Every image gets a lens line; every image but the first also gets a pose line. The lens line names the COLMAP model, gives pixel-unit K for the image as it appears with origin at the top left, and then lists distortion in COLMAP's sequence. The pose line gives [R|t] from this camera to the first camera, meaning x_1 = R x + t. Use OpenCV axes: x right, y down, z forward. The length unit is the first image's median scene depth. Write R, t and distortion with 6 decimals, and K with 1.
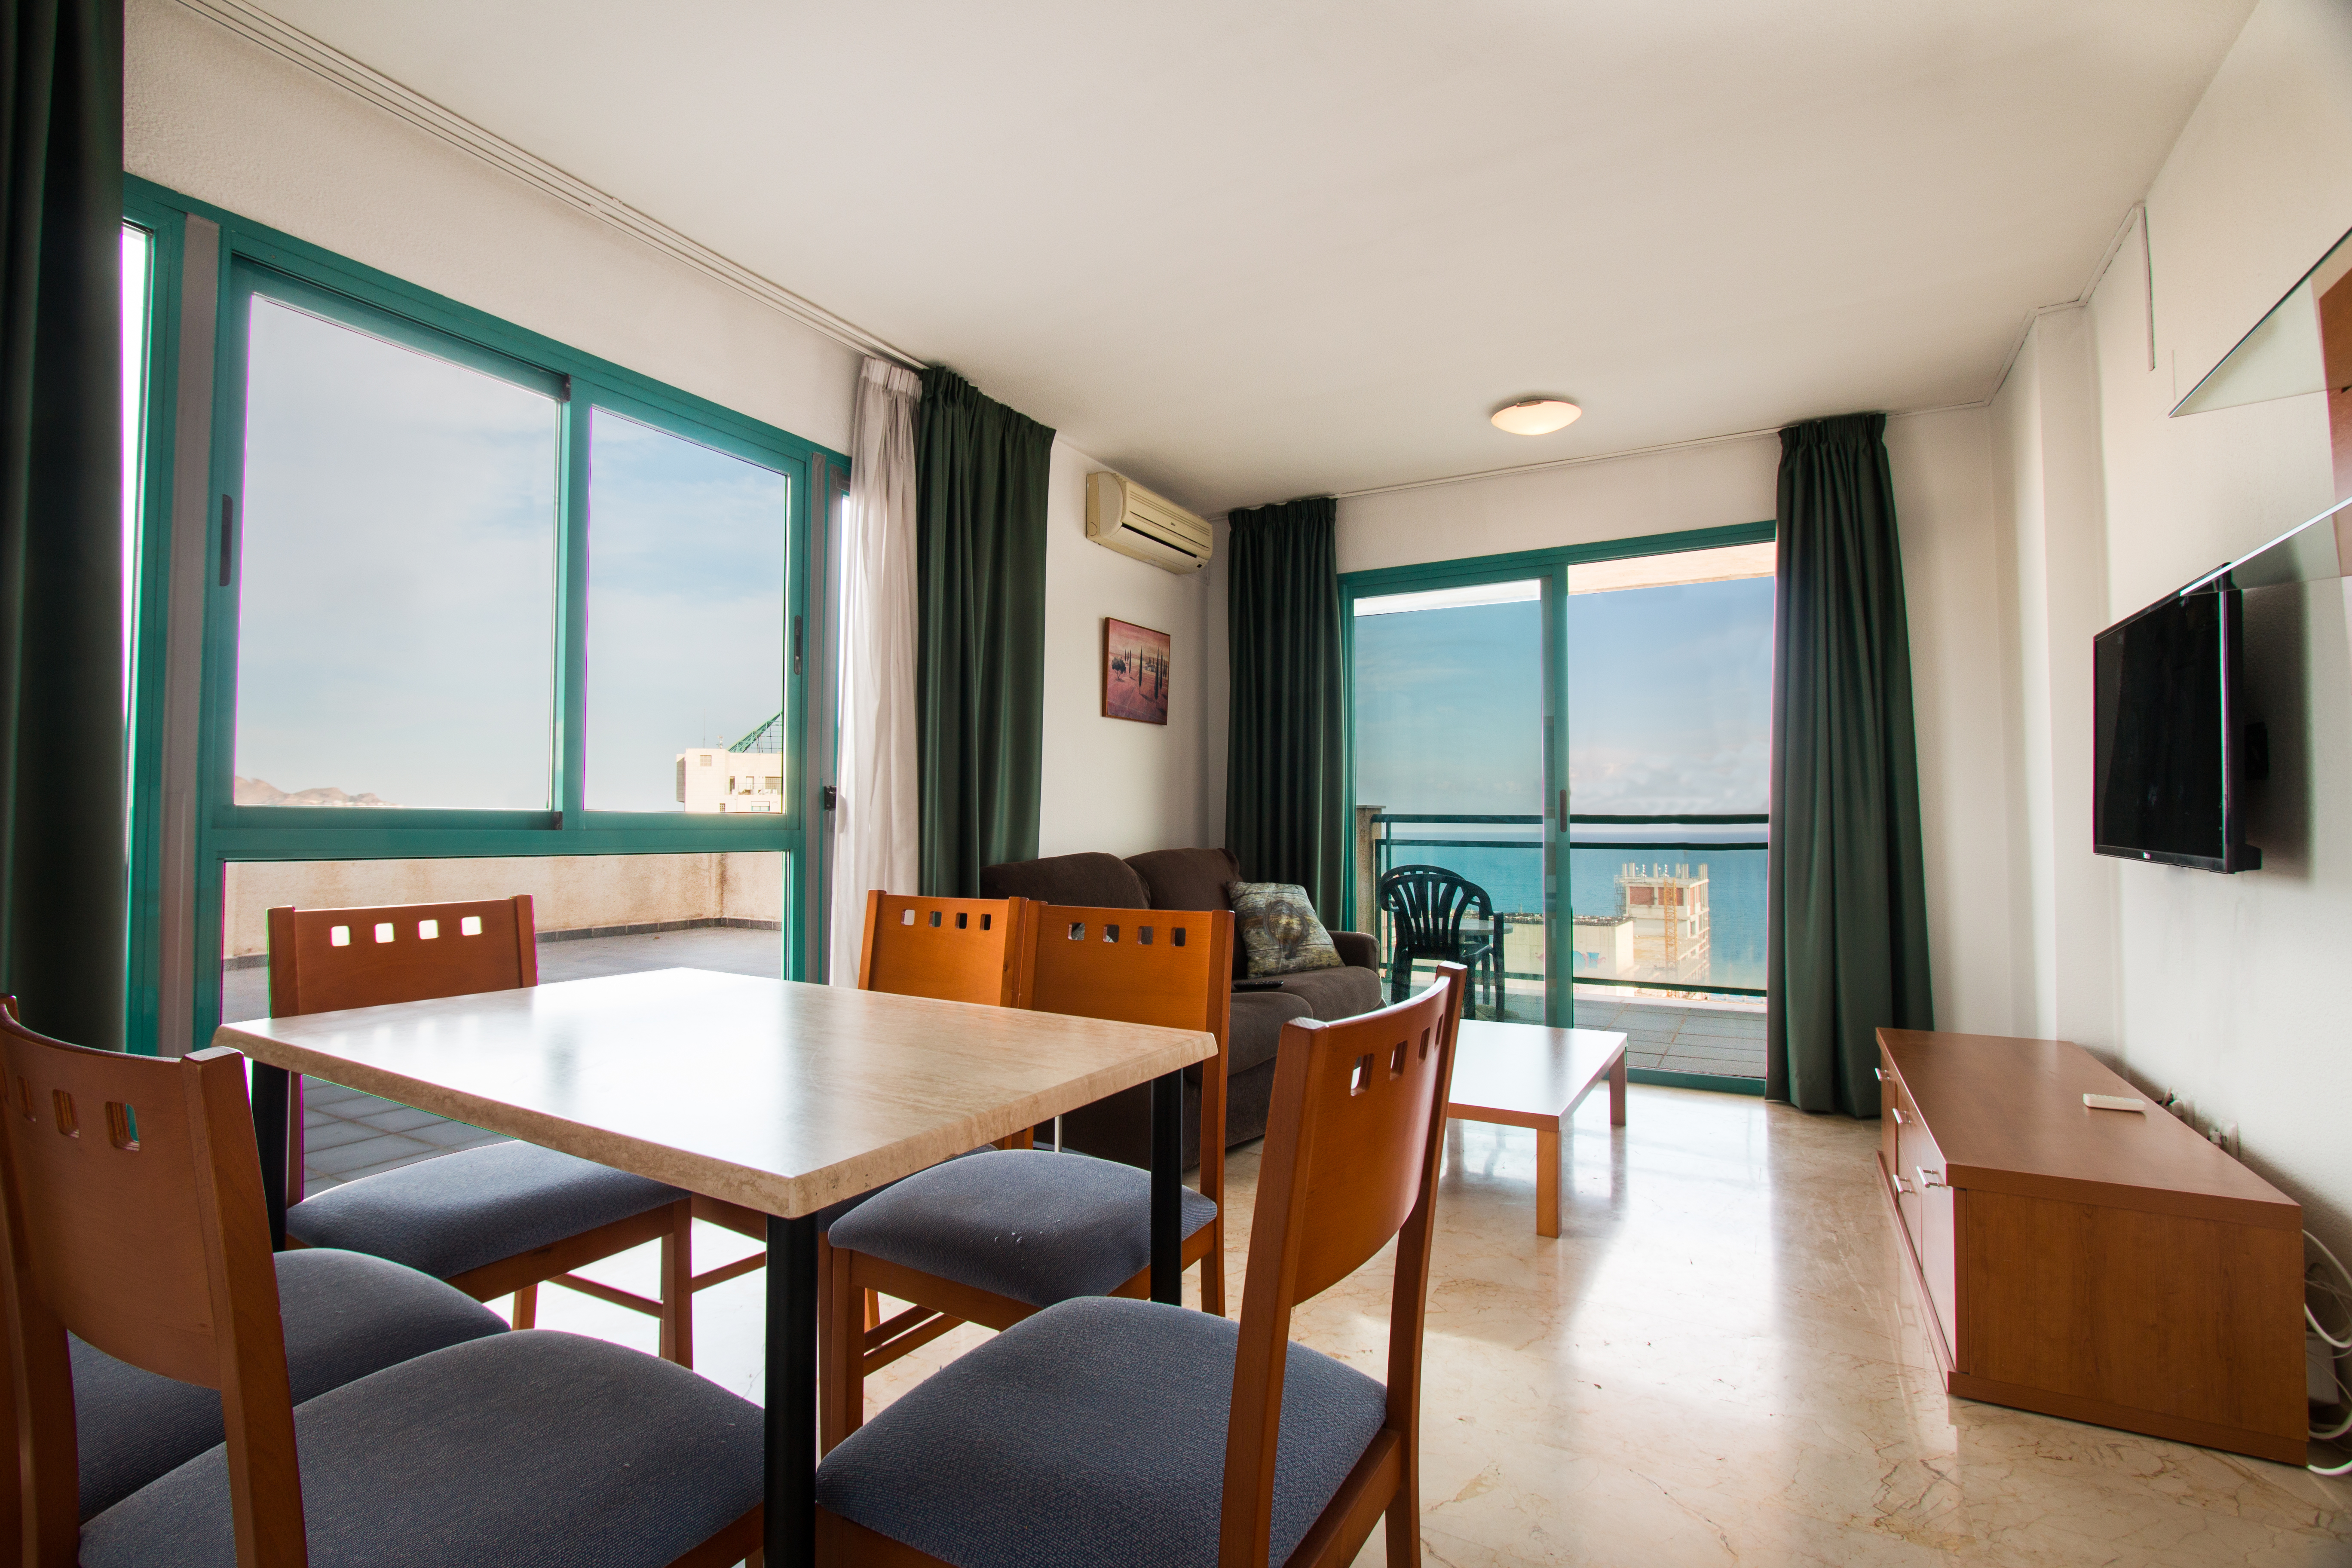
lens RADIAL K [[1078.7, 0, 1139.7], [0, 1078.7, 790.1], [0, 0, 1]] dist [-0.013254, 0.000574]
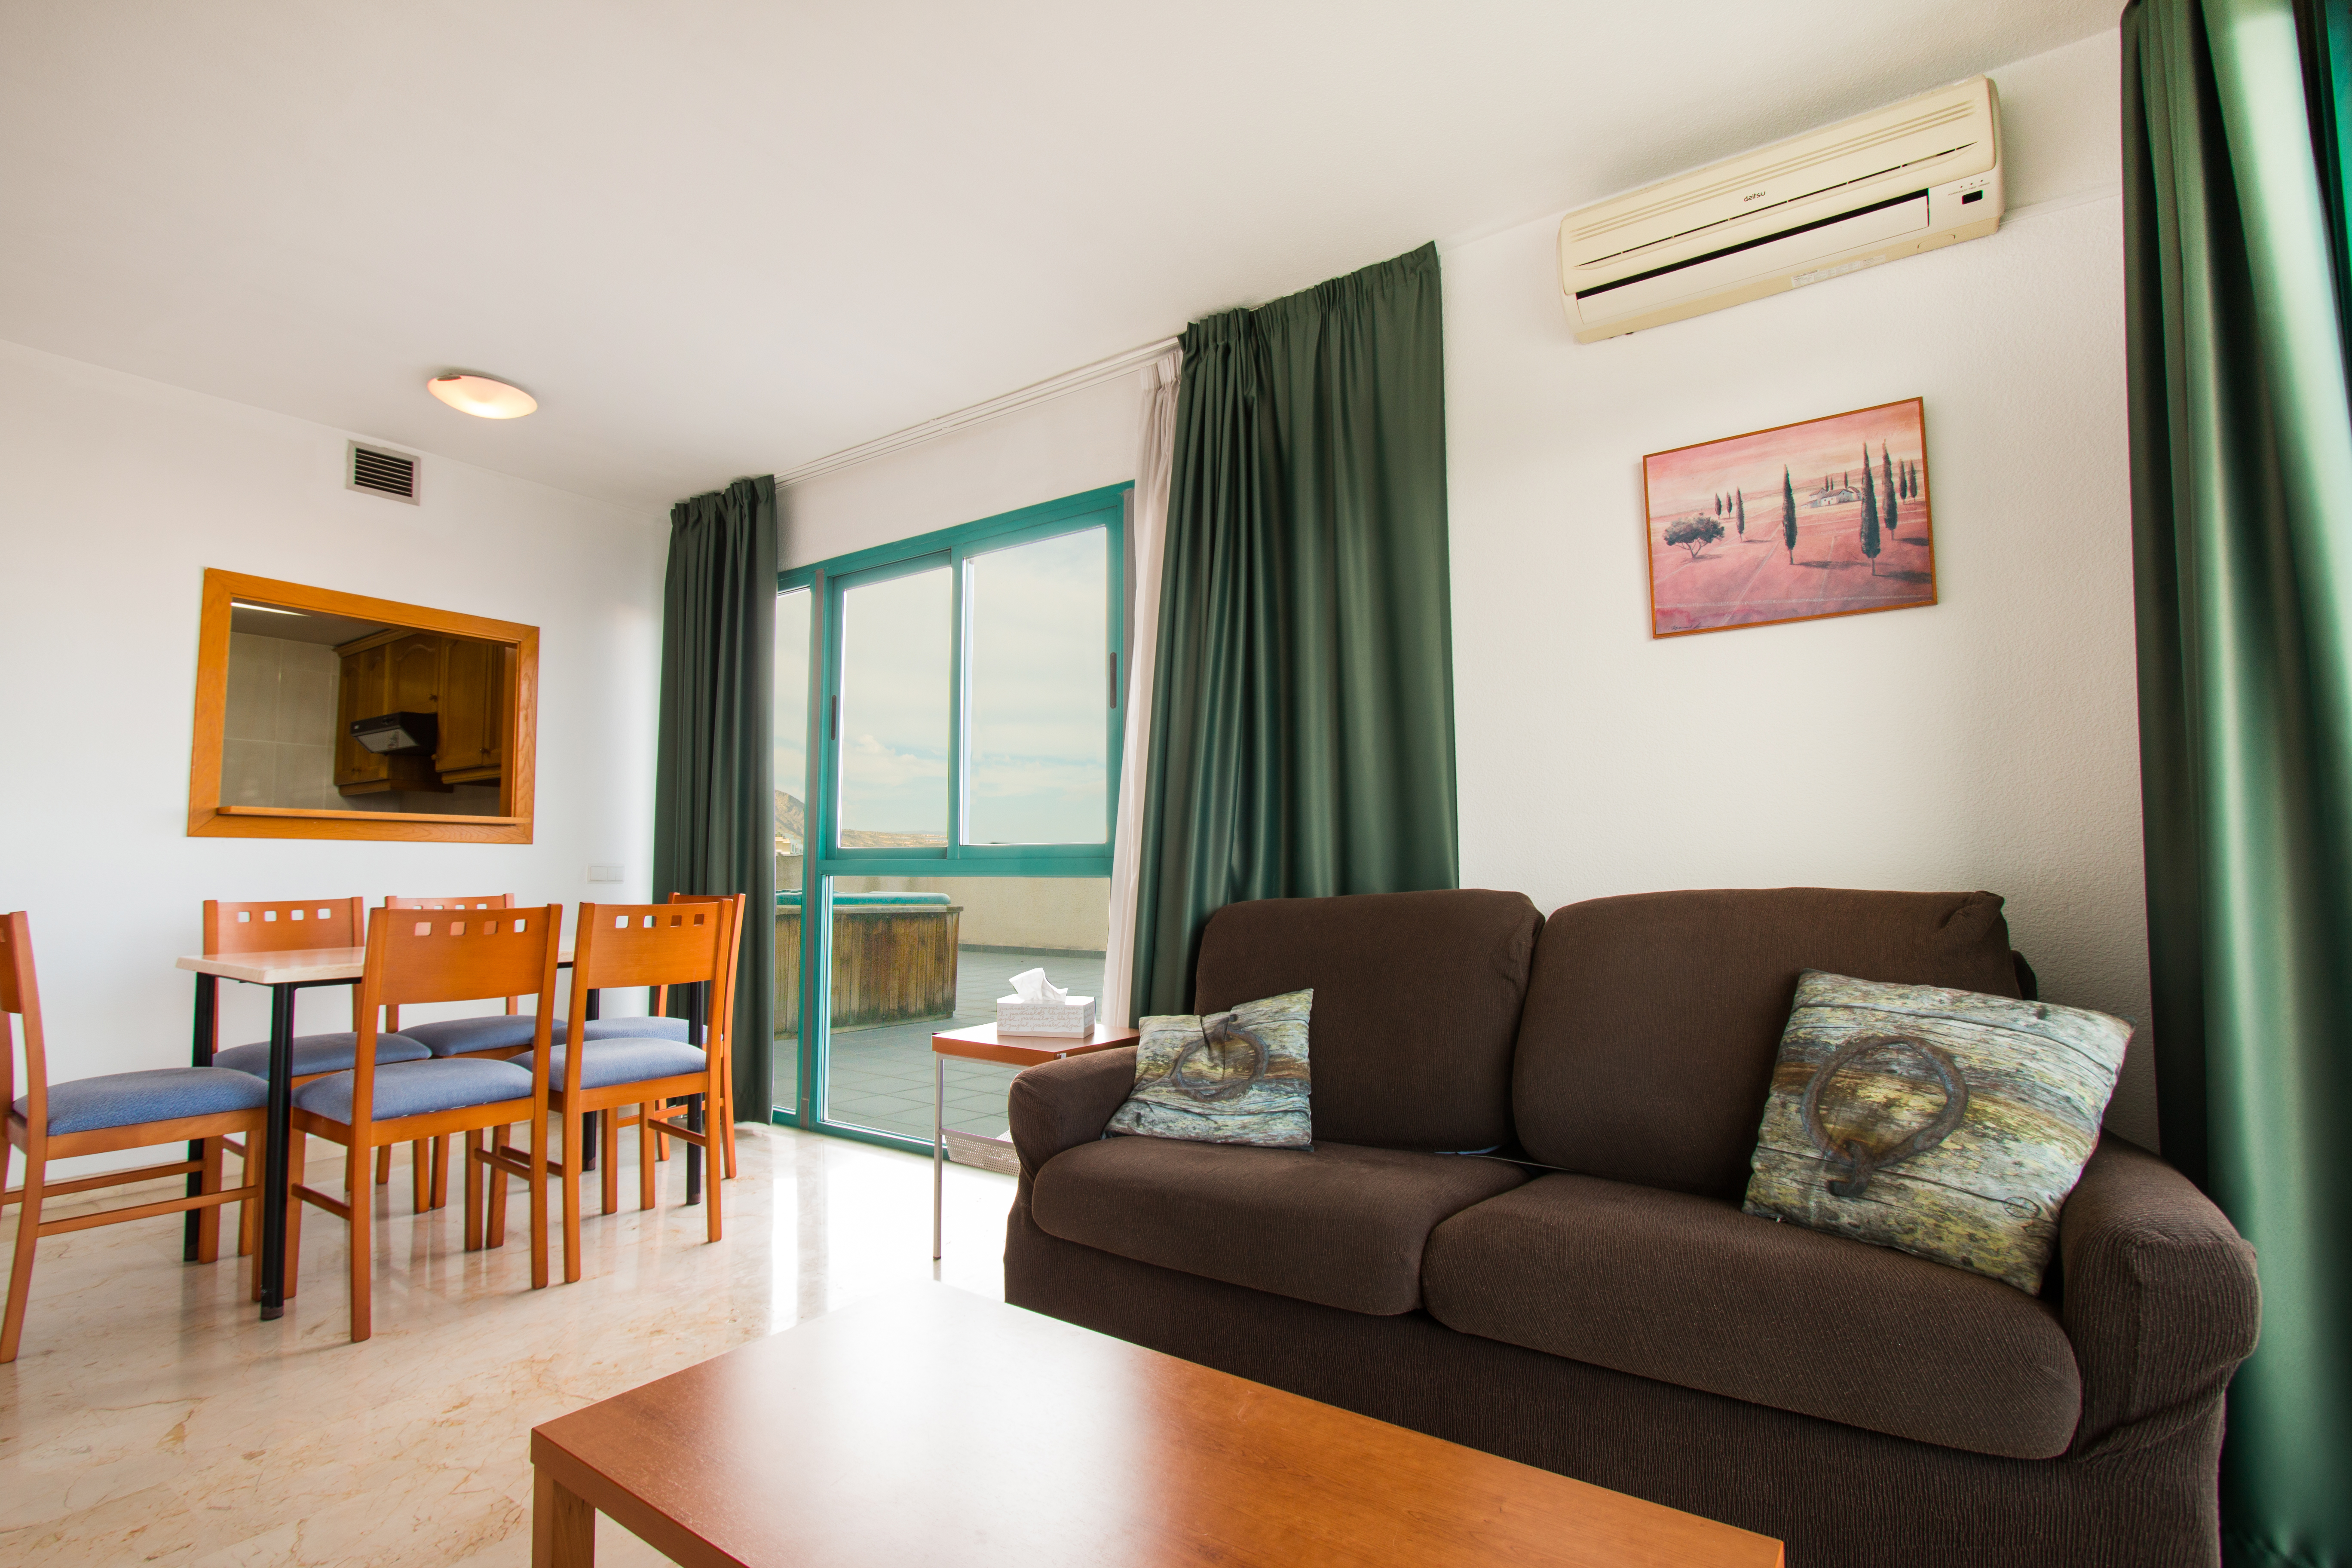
lens RADIAL K [[1078.7, 0, 1139.7], [0, 1078.7, 790.1], [0, 0, 1]] dist [-0.013254, 0.000574]
pose [[-0.069986, -0.074801, -0.994740, 0.498338], [0.040513, 0.996149, -0.077757, 0.036885], [0.996725, -0.045742, -0.066686, 0.756602]]
